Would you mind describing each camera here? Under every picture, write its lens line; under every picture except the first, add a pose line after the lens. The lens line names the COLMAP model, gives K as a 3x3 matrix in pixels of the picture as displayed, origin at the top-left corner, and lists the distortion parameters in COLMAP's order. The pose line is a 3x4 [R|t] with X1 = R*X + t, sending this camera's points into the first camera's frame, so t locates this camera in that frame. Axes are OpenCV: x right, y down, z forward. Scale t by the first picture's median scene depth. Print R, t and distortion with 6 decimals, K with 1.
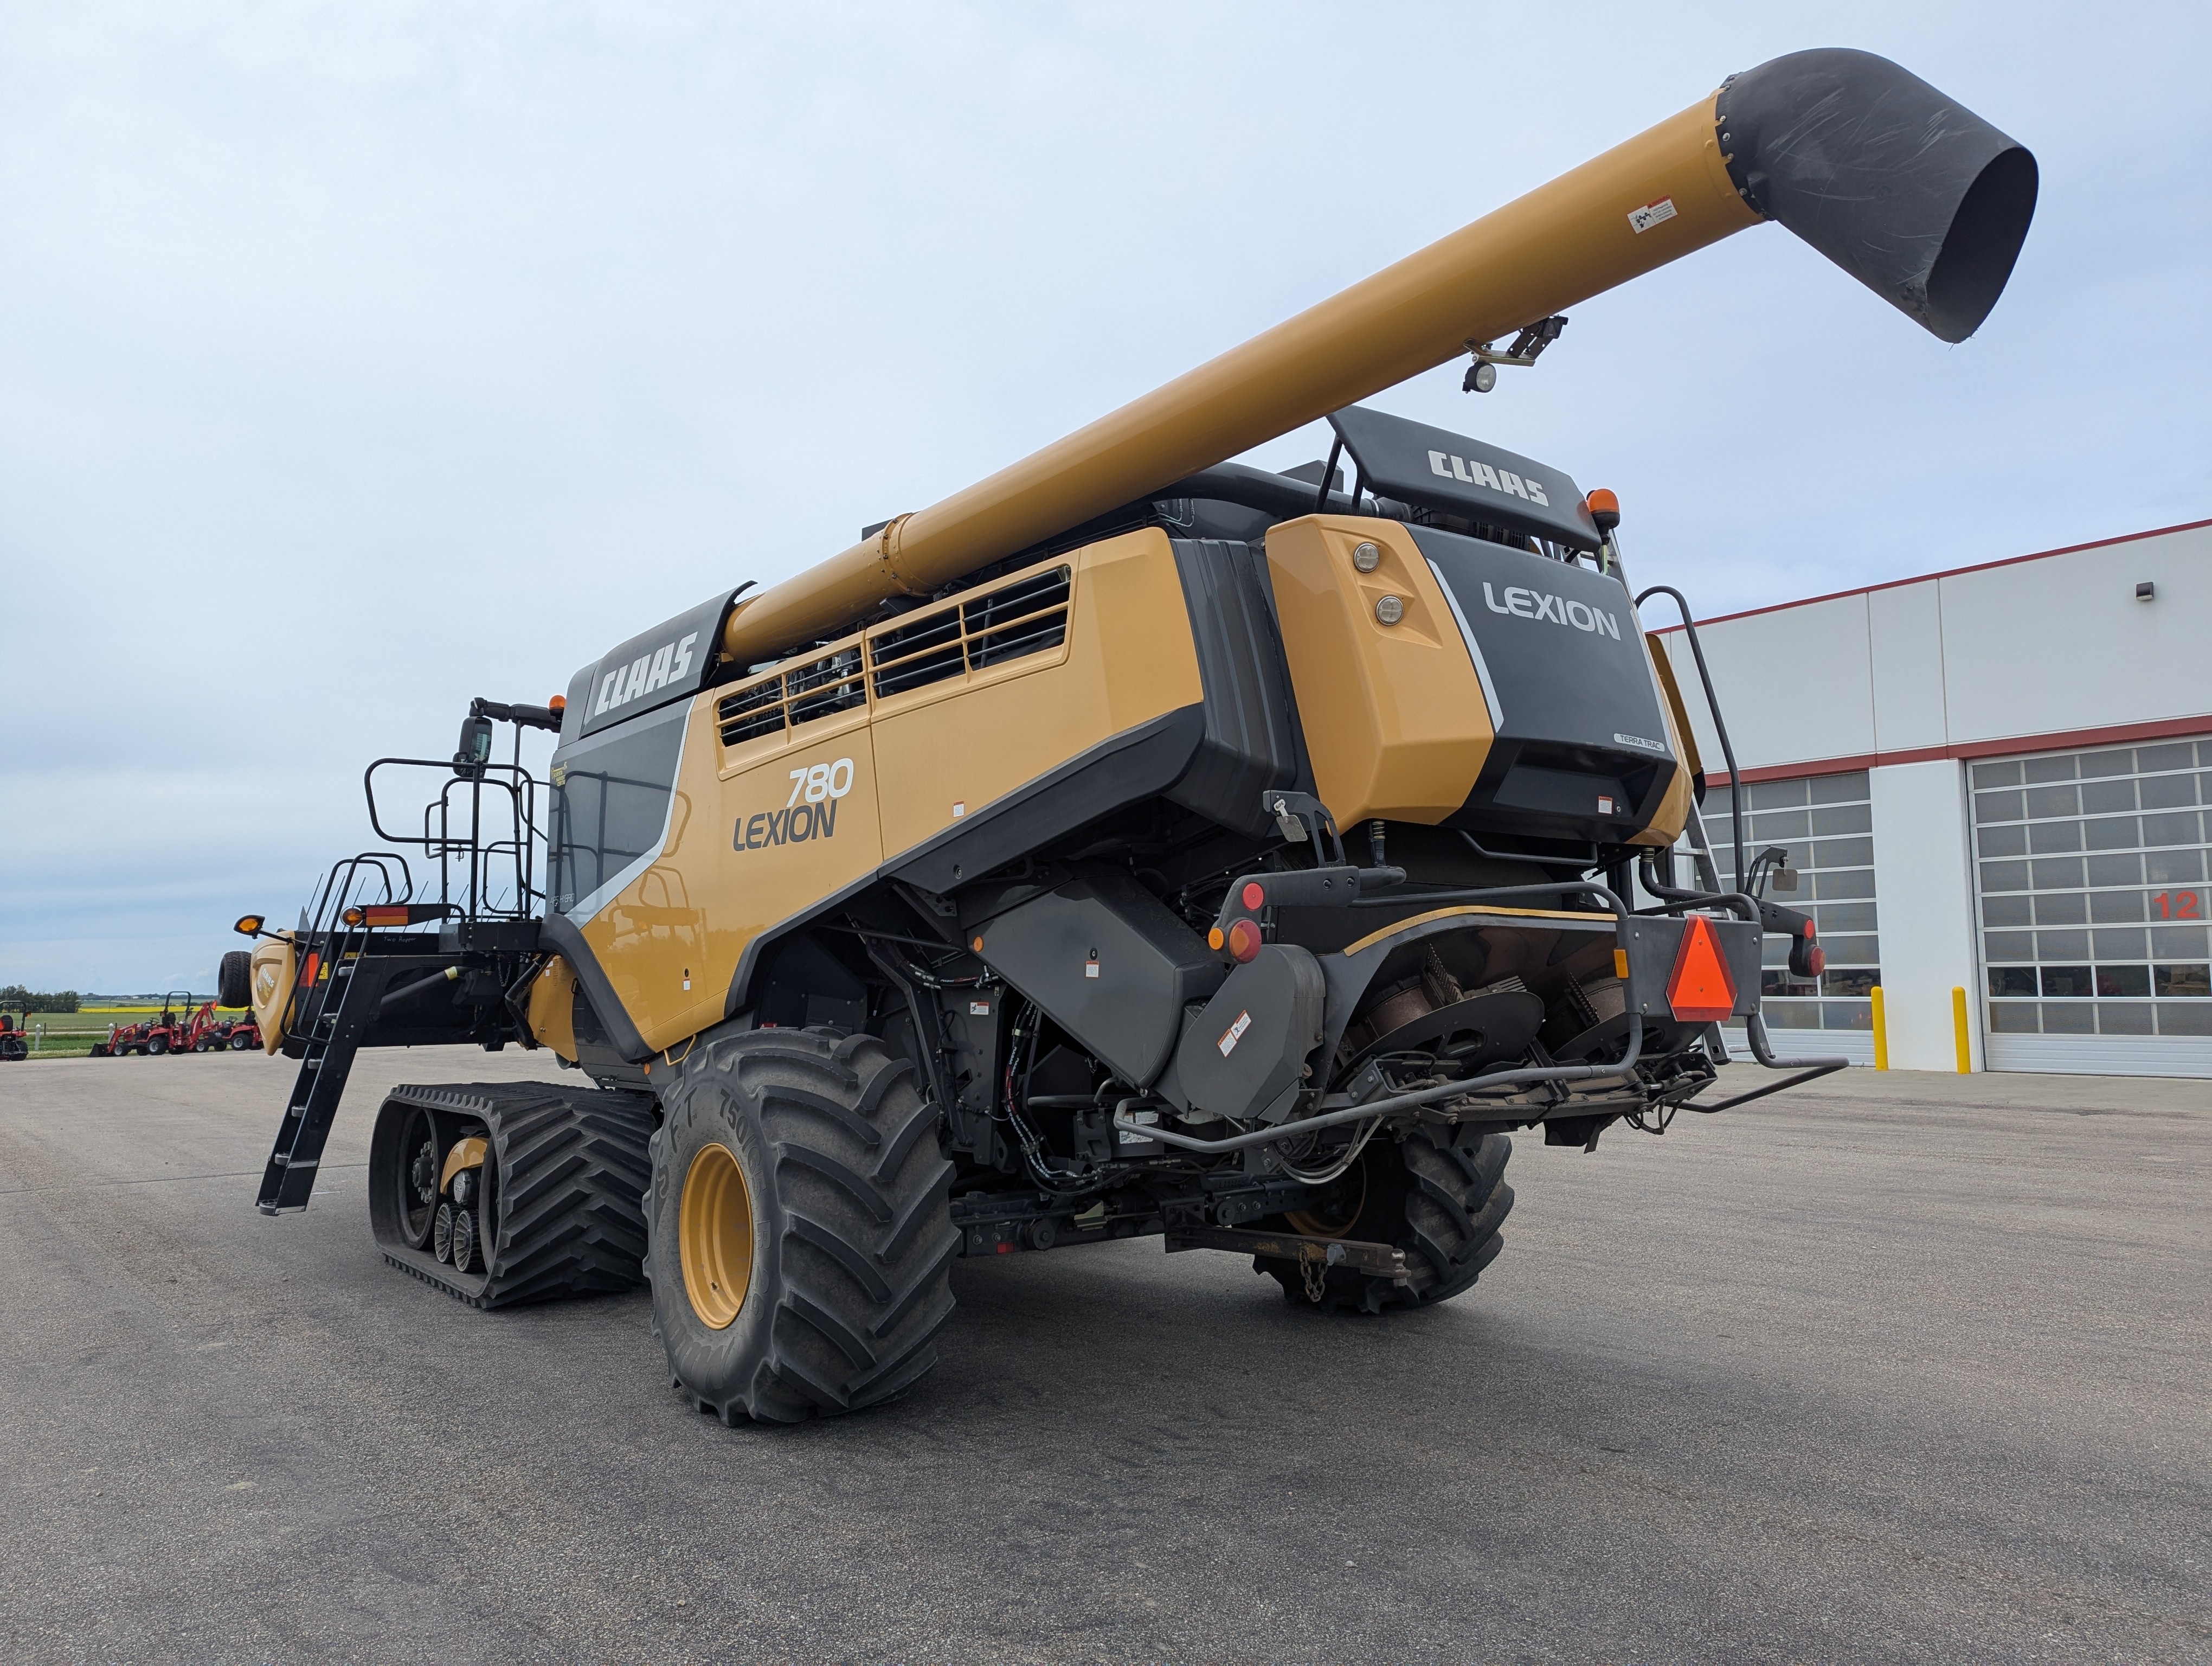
lens RADIAL K [[1572.1, 0, 1106.0], [0, 1572.1, 833.0], [0, 0, 1]] dist [0.013854, -0.000127]
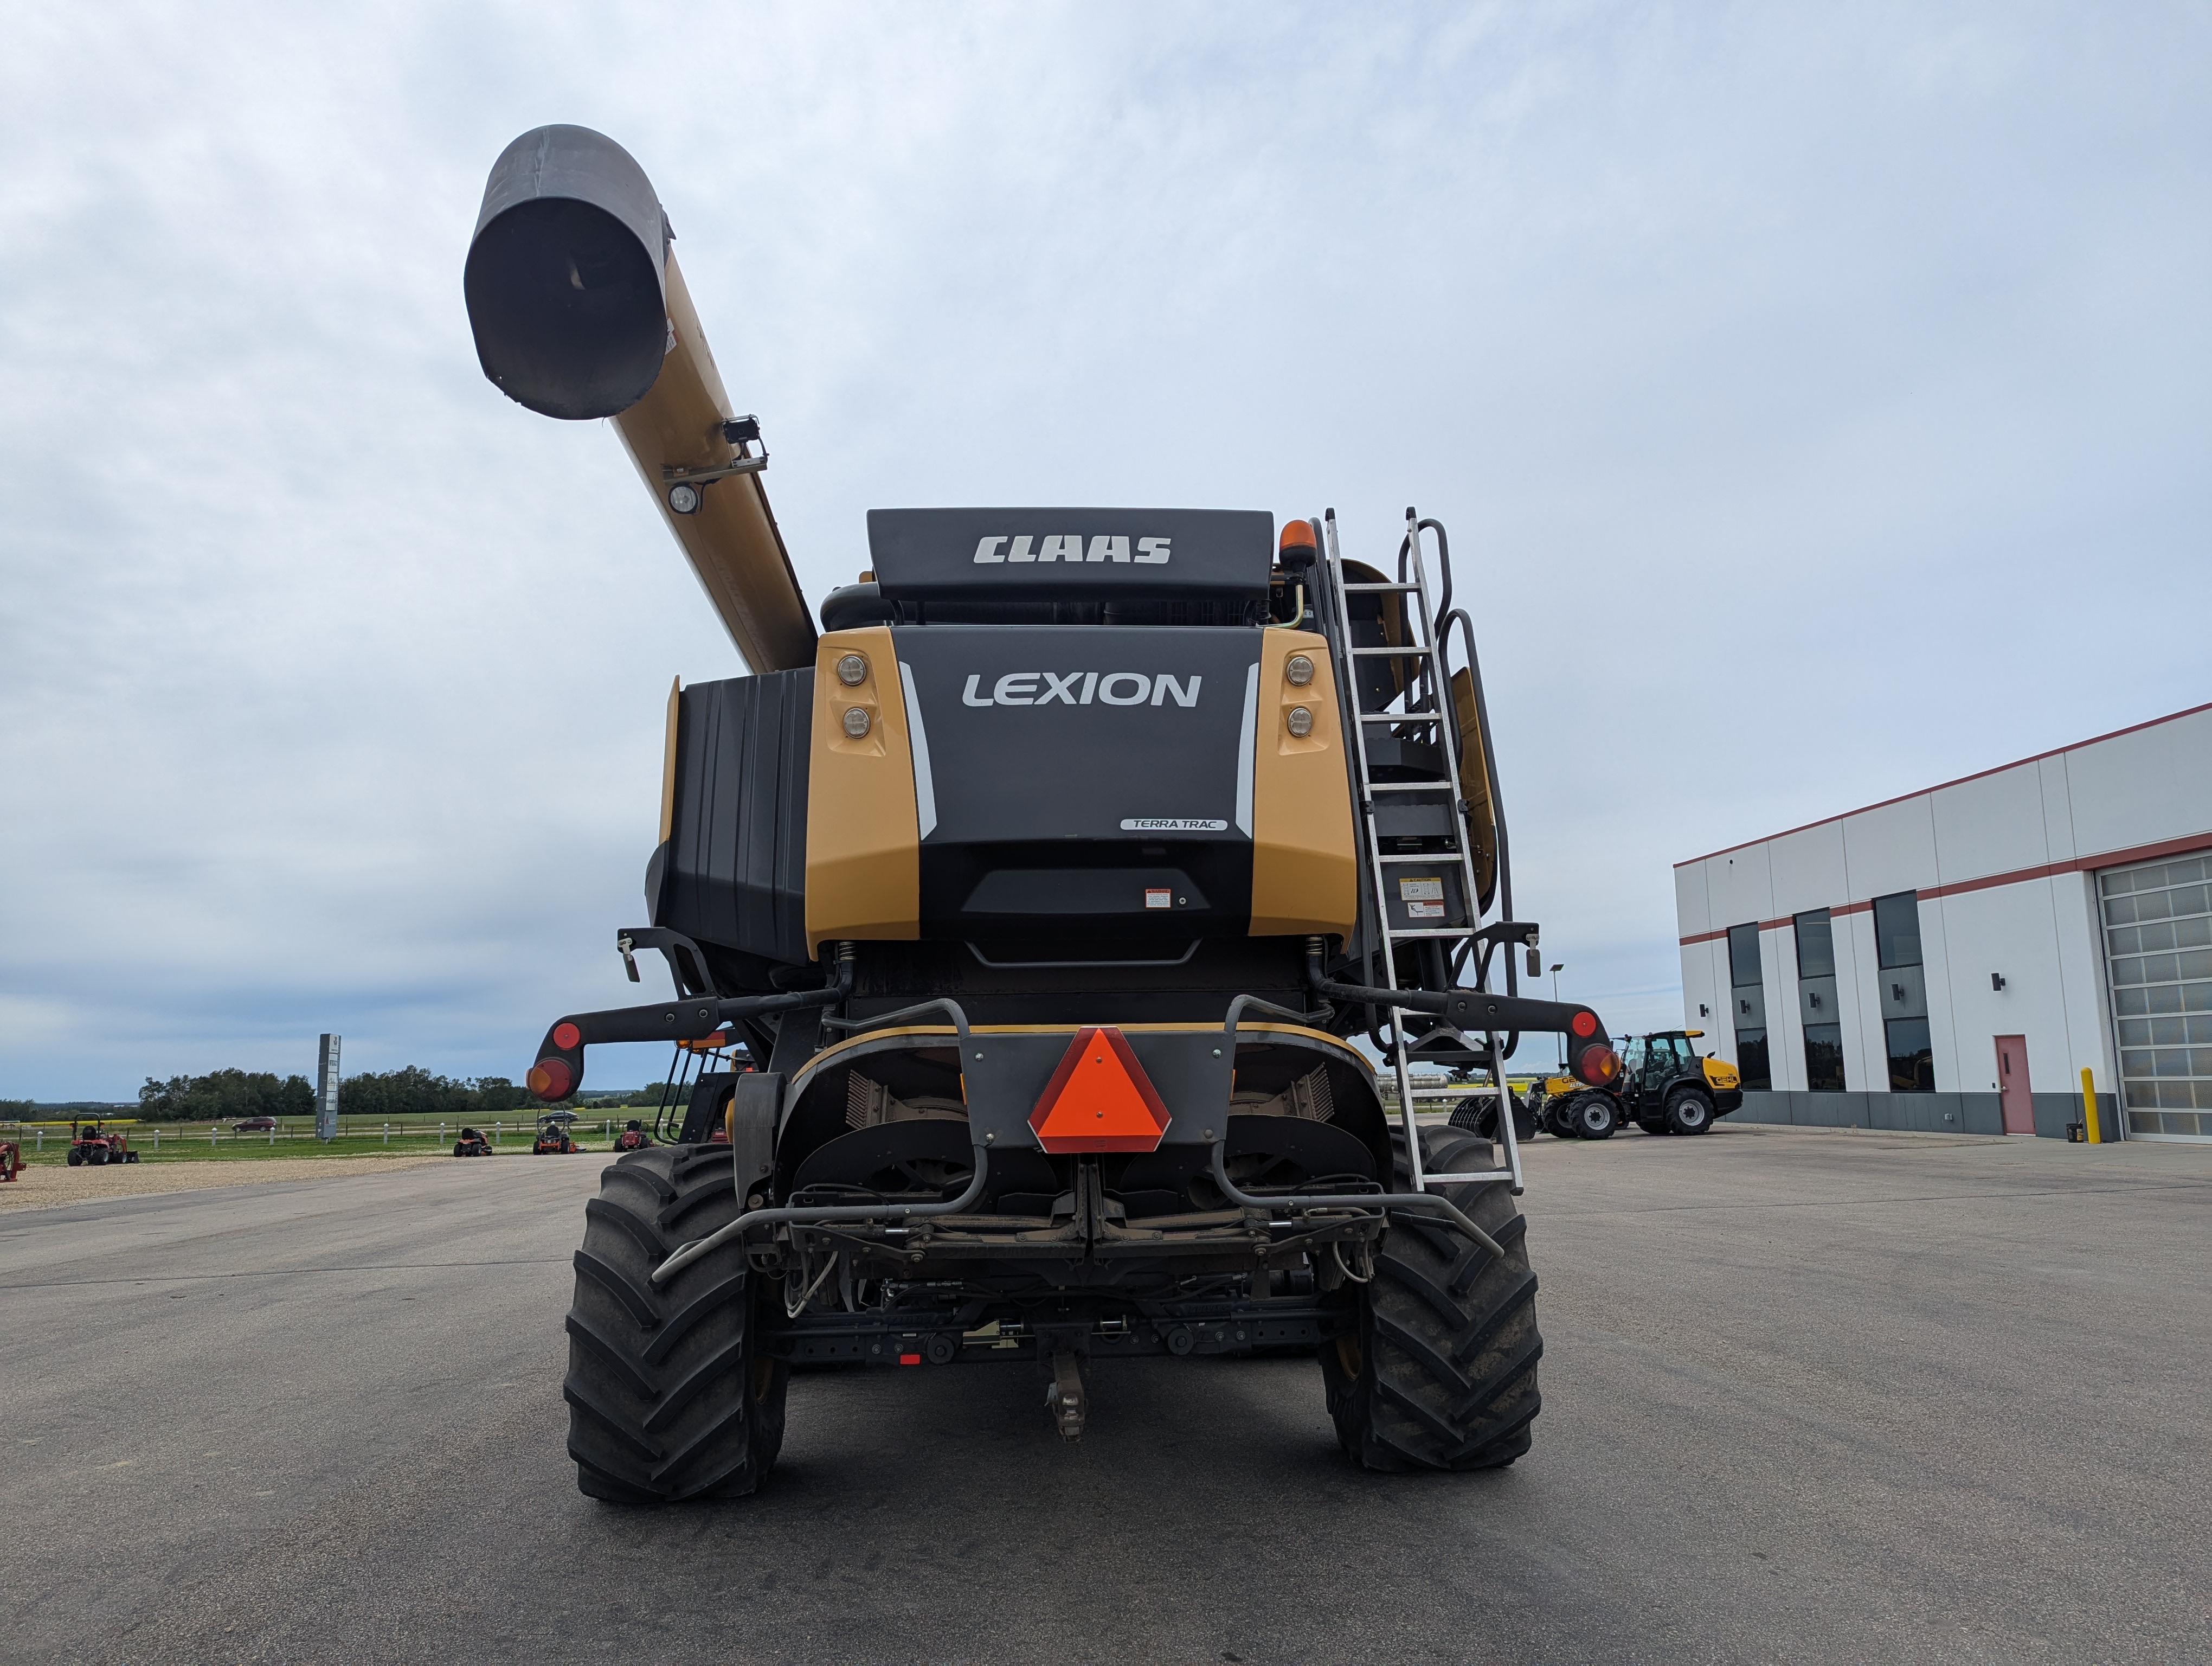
lens RADIAL K [[1578.2, 0, 1101.9], [0, 1578.2, 898.2], [0, 0, 1]] dist [0.046858, -0.000614]
pose [[0.835084, -0.079016, -0.544418, 0.558033], [0.071266, 0.996830, -0.035363, 0.007569], [0.545486, -0.009268, 0.838068, 0.178799]]
